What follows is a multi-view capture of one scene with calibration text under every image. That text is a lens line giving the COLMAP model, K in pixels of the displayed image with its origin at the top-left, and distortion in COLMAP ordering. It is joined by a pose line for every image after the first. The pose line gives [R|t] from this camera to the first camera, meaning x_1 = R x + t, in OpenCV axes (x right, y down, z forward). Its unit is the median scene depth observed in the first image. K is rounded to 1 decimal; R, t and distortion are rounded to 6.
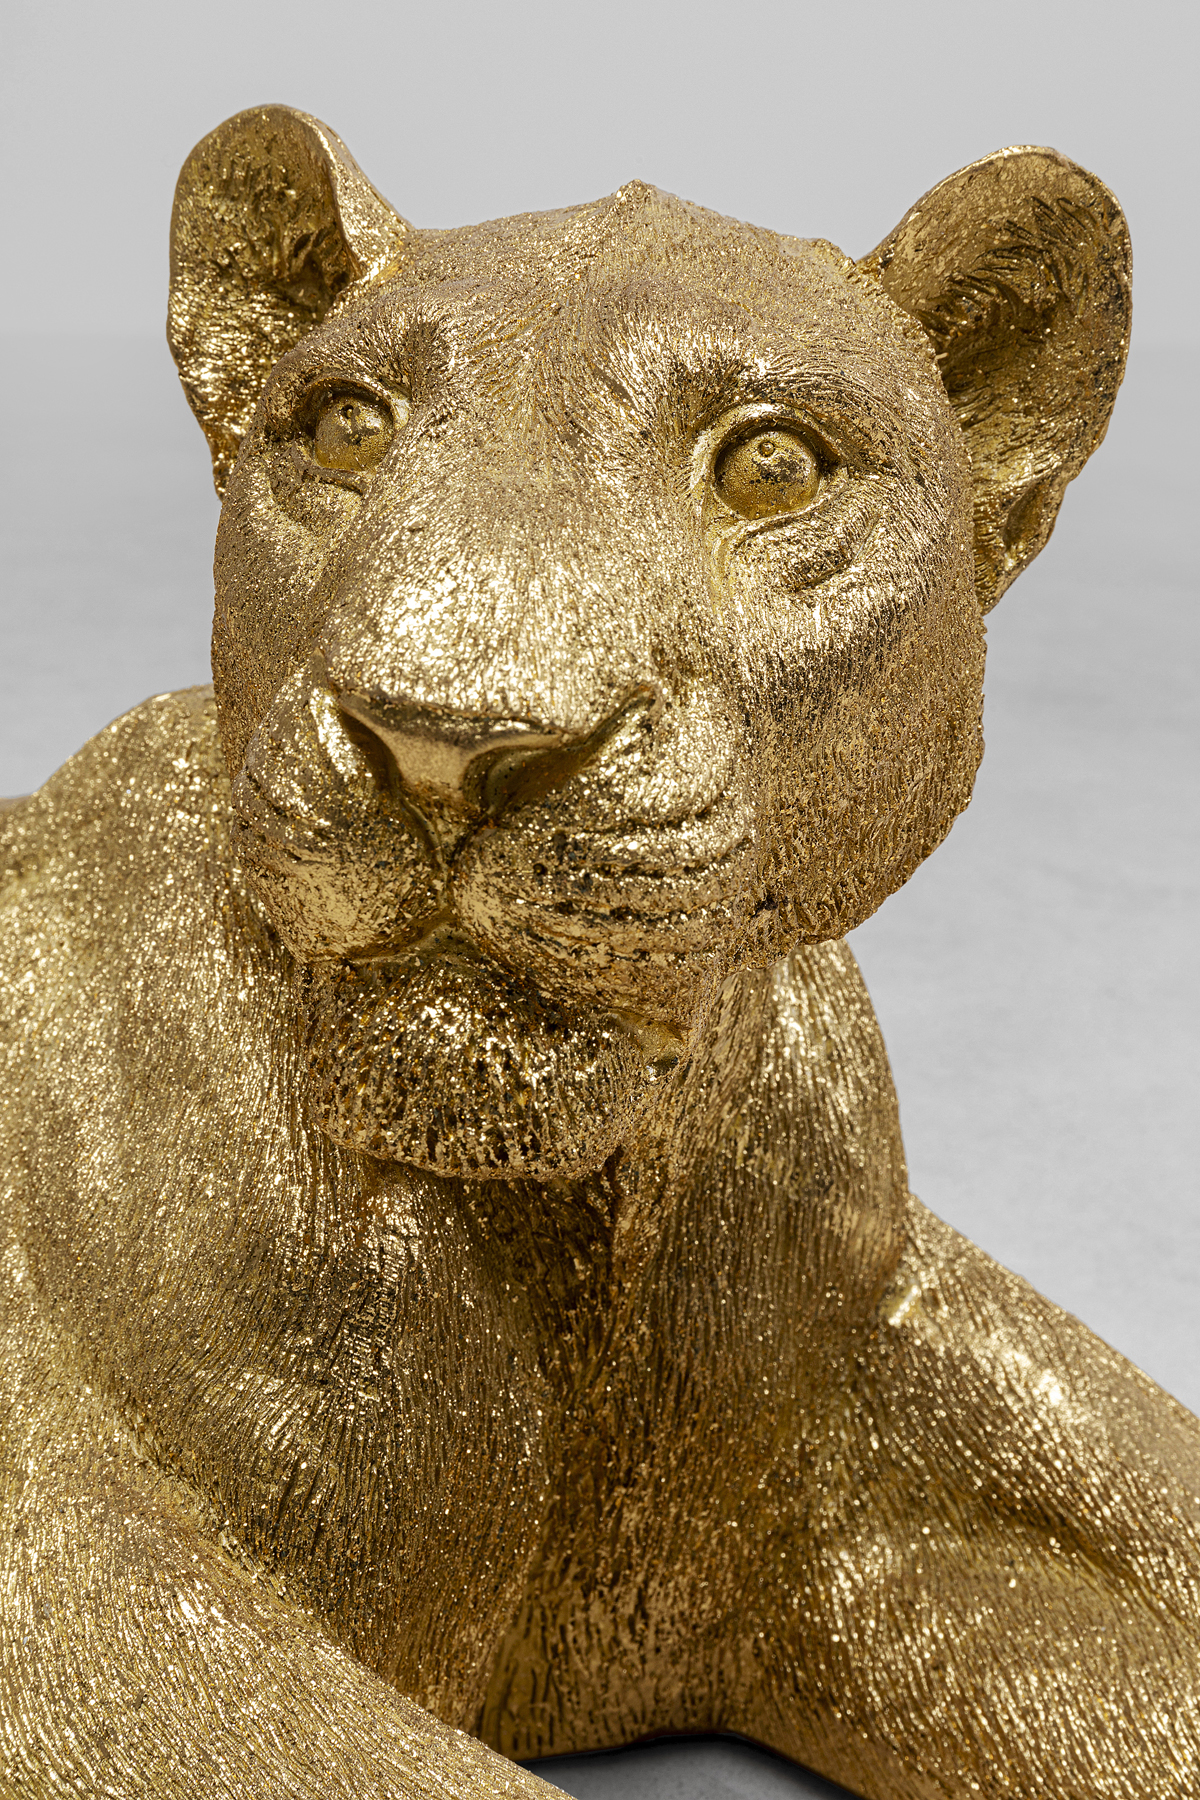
lens RADIAL K [[3250.9, 0, 598.7], [0, 3250.9, 901.5], [0, 0, 1]] dist [-0.025101, 0.000000]
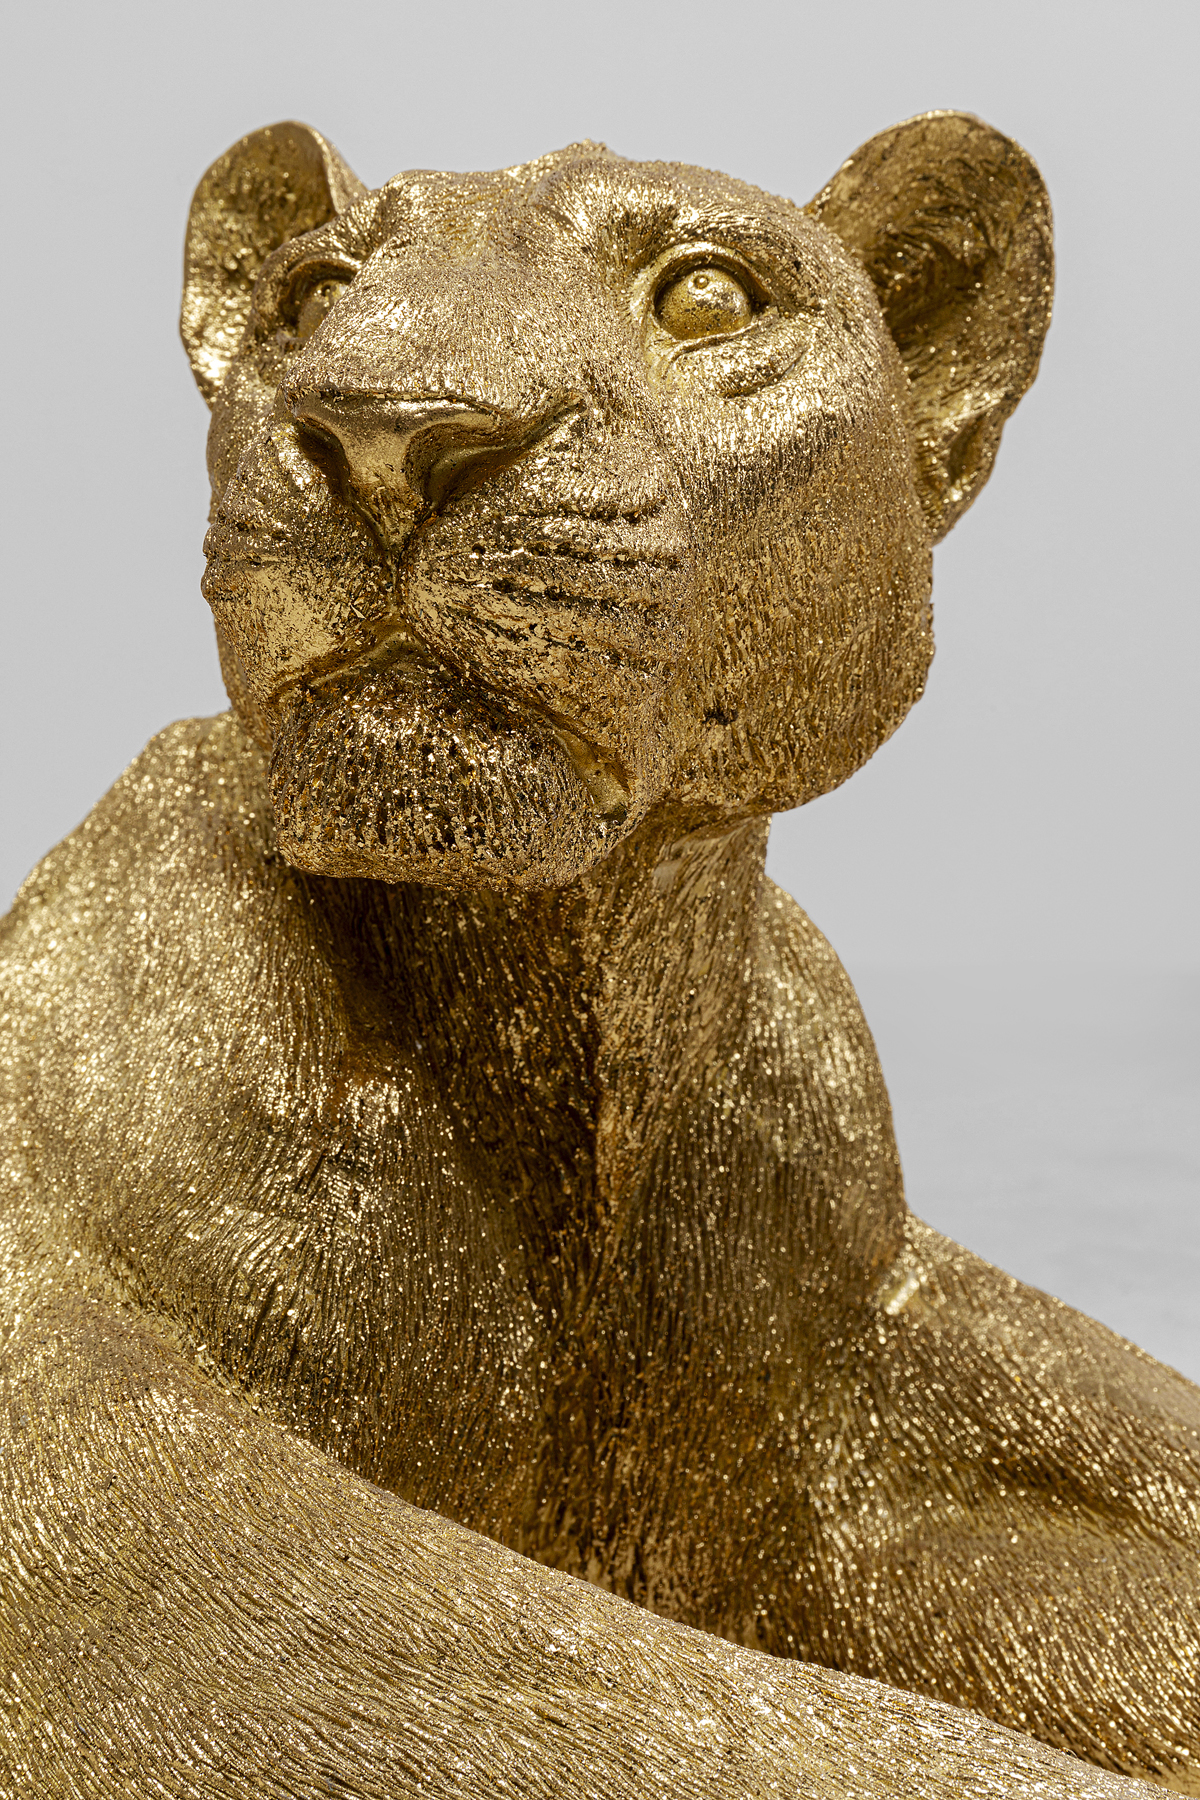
lens RADIAL K [[3250.9, 0, 599.1], [0, 3250.9, 896.7], [0, 0, 1]] dist [-0.025101, 0.000000]
pose [[0.999021, -0.022093, -0.038323, 0.047546], [0.011958, 0.968970, -0.246890, 0.288427], [0.042588, 0.246191, 0.968285, -0.010451]]
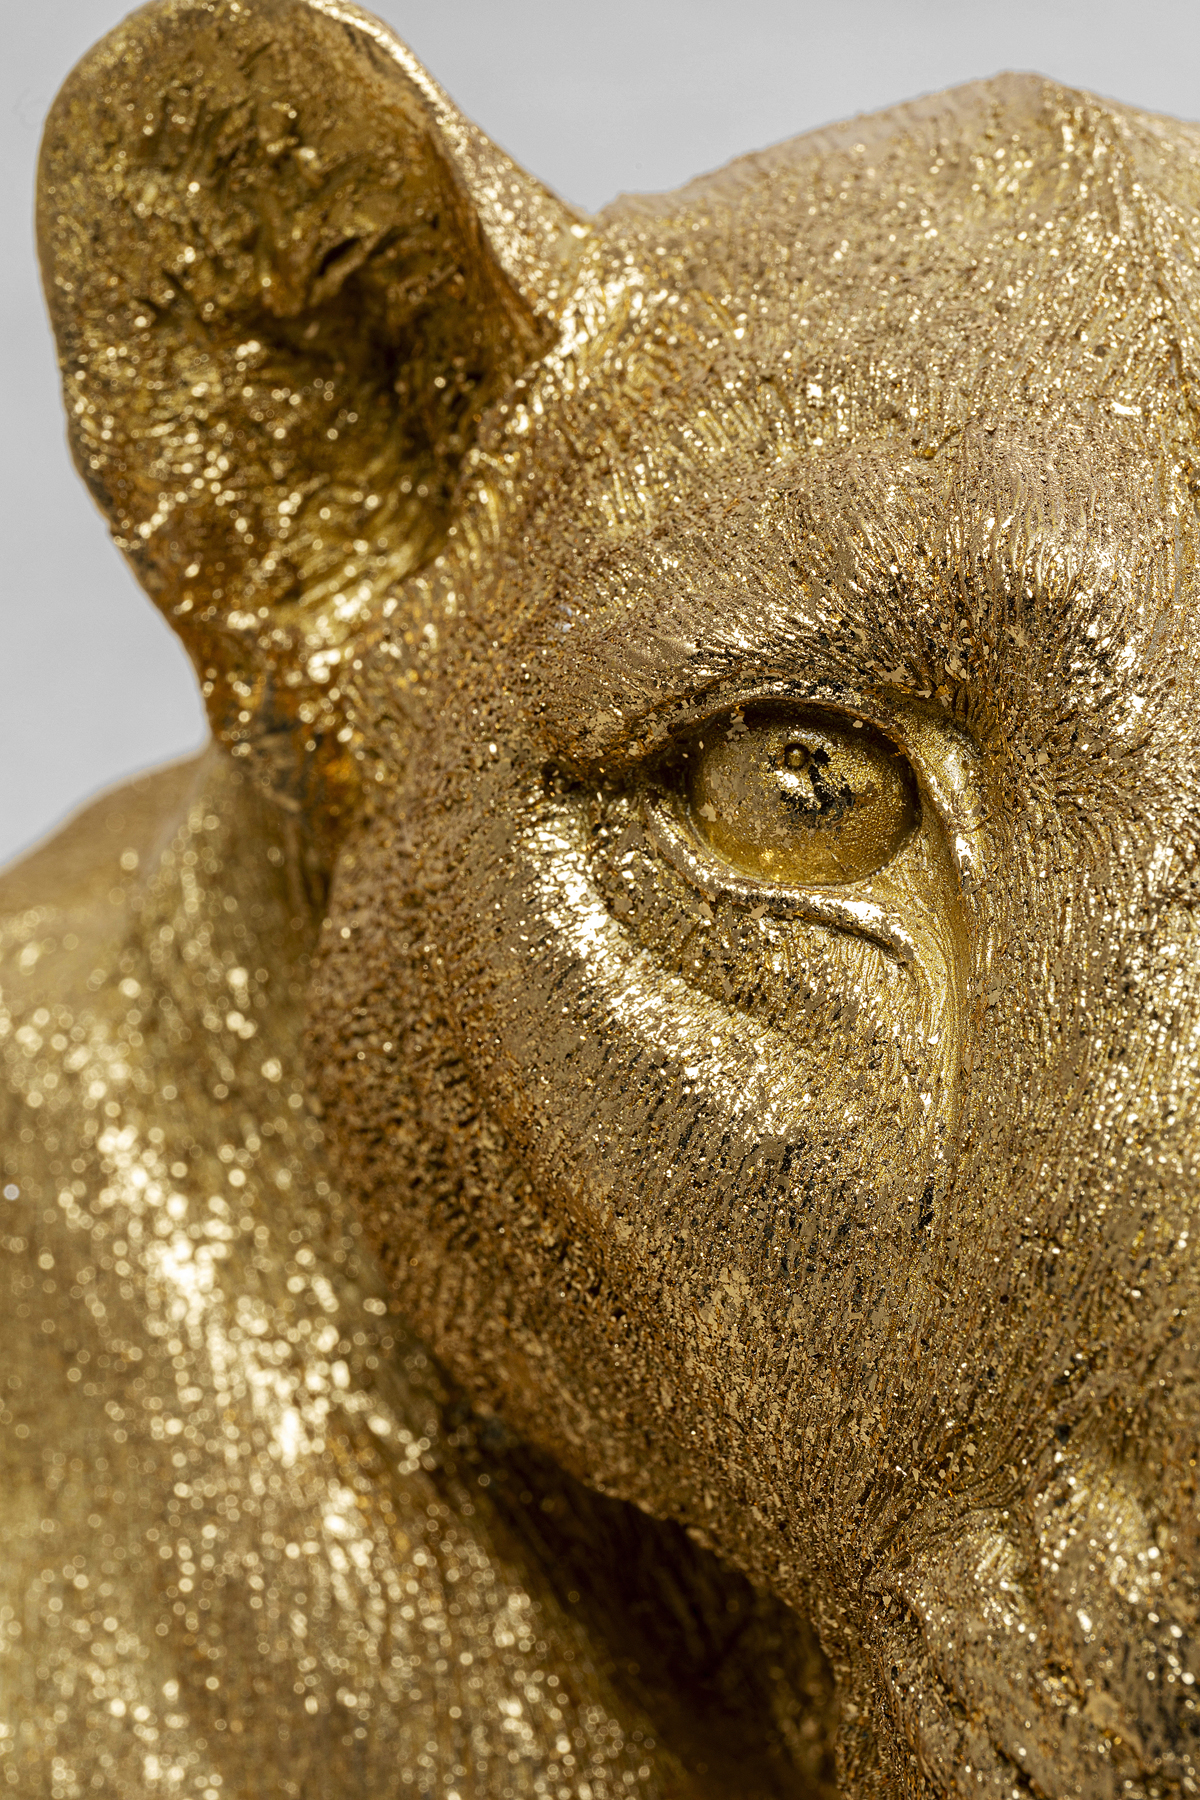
lens RADIAL K [[3250.9, 0, 602.5], [0, 3250.9, 902.6], [0, 0, 1]] dist [-0.025101, 0.000000]
pose [[0.928157, -0.213891, 0.304591, -0.227619], [0.134546, 0.955854, 0.261229, -0.232506], [-0.347019, -0.201480, 0.915960, 0.509434]]
